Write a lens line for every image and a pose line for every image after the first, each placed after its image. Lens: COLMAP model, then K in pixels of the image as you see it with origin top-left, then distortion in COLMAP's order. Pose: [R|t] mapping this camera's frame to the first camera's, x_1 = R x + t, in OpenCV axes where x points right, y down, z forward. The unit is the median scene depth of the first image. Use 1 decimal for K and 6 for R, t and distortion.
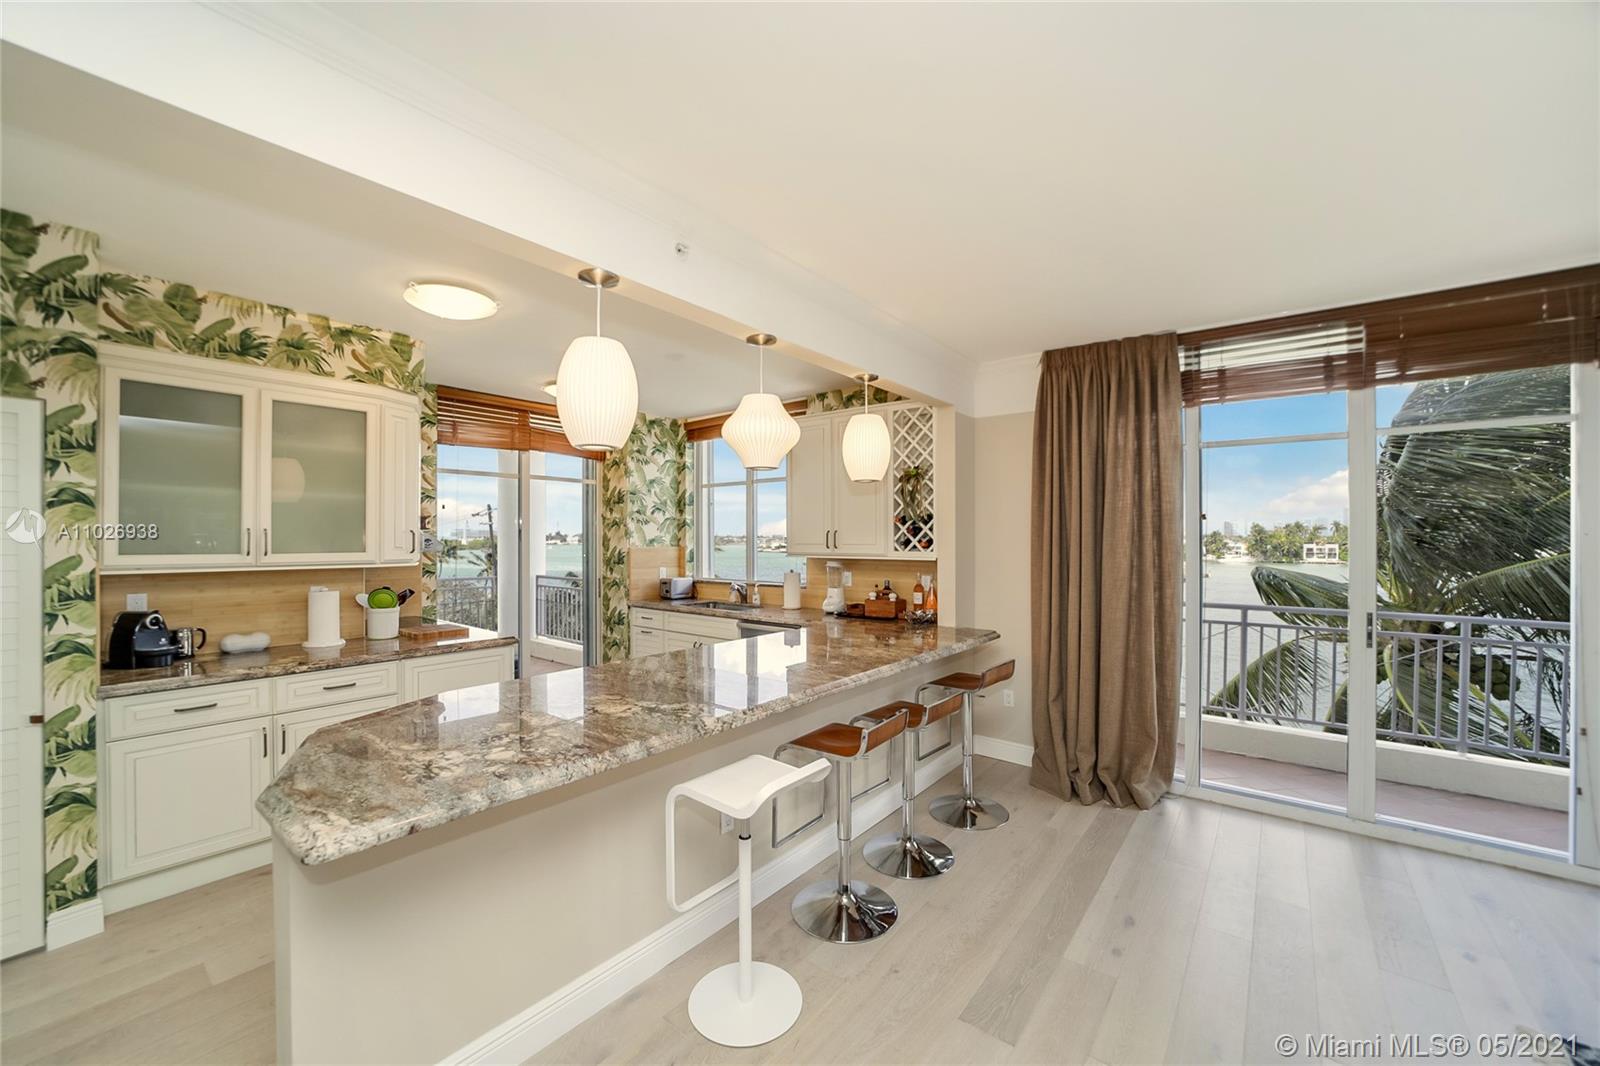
lens RADIAL K [[620.3, 0, 791.7], [0, 620.3, 538.5], [0, 0, 1]] dist [-0.031177, 0.005705]
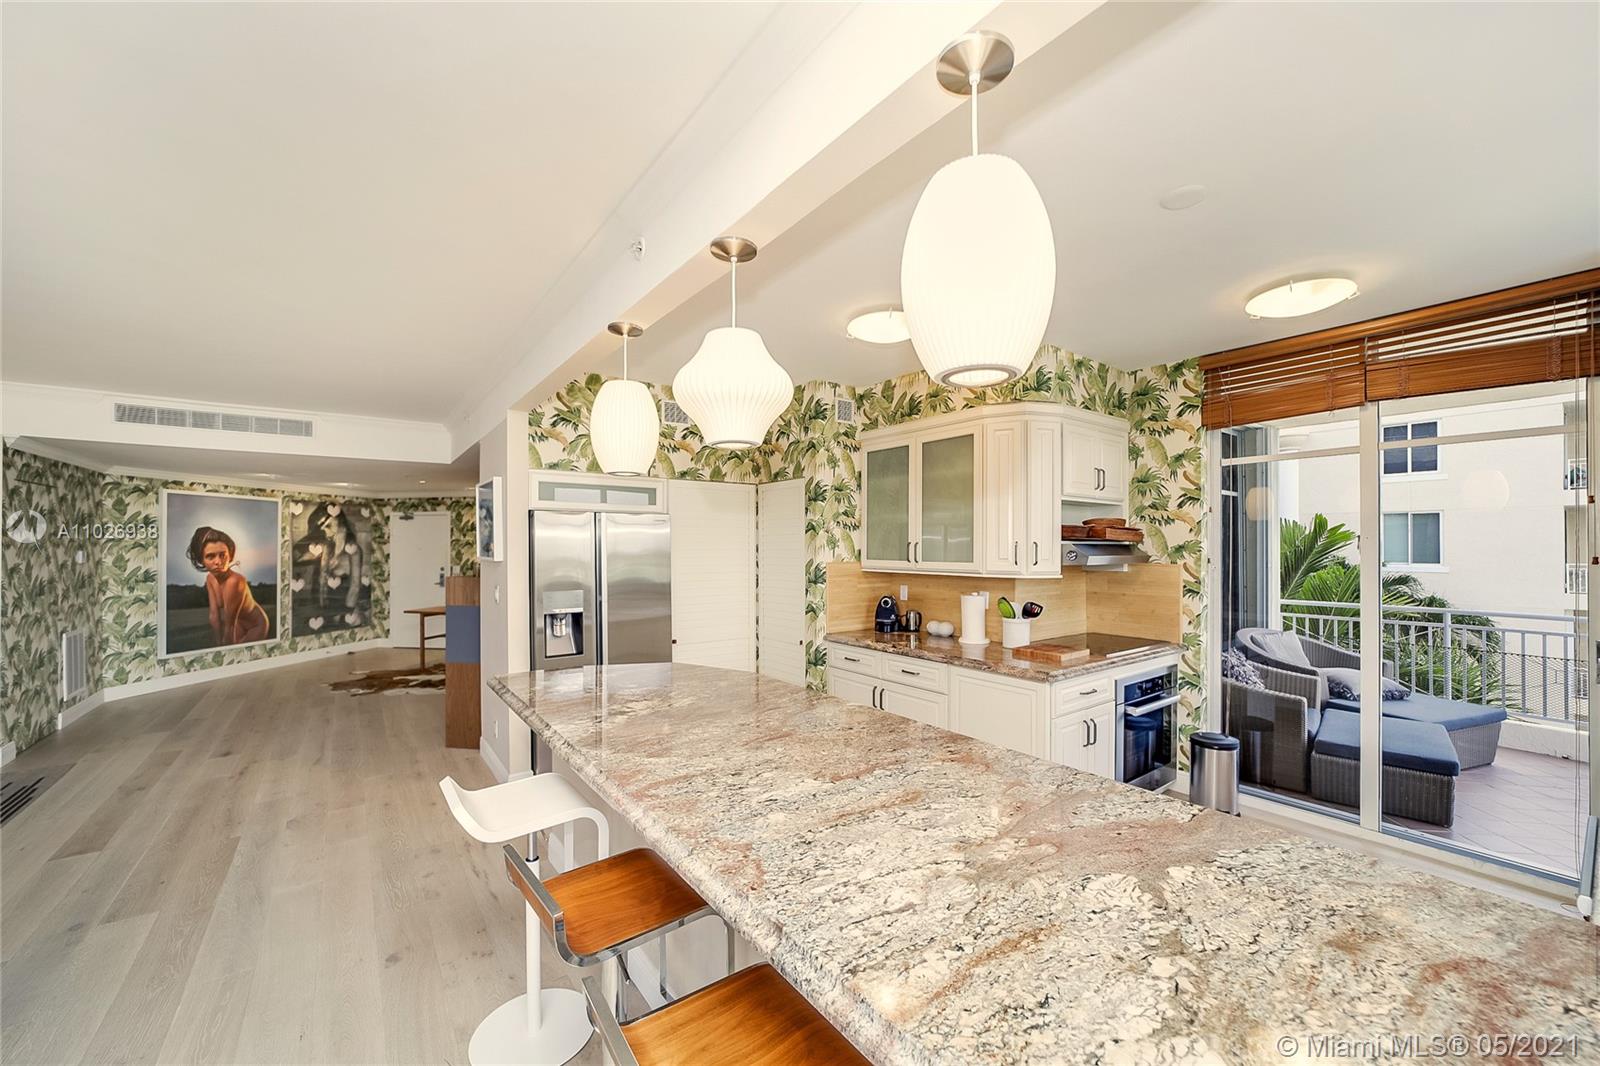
lens RADIAL K [[620.3, 0, 810.2], [0, 620.3, 542.6], [0, 0, 1]] dist [-0.031177, 0.005705]
pose [[-0.246438, -0.013274, -0.969068, 0.505496], [-0.004371, 0.999911, -0.012585, 0.002697], [0.969149, 0.001135, -0.246474, 1.138023]]
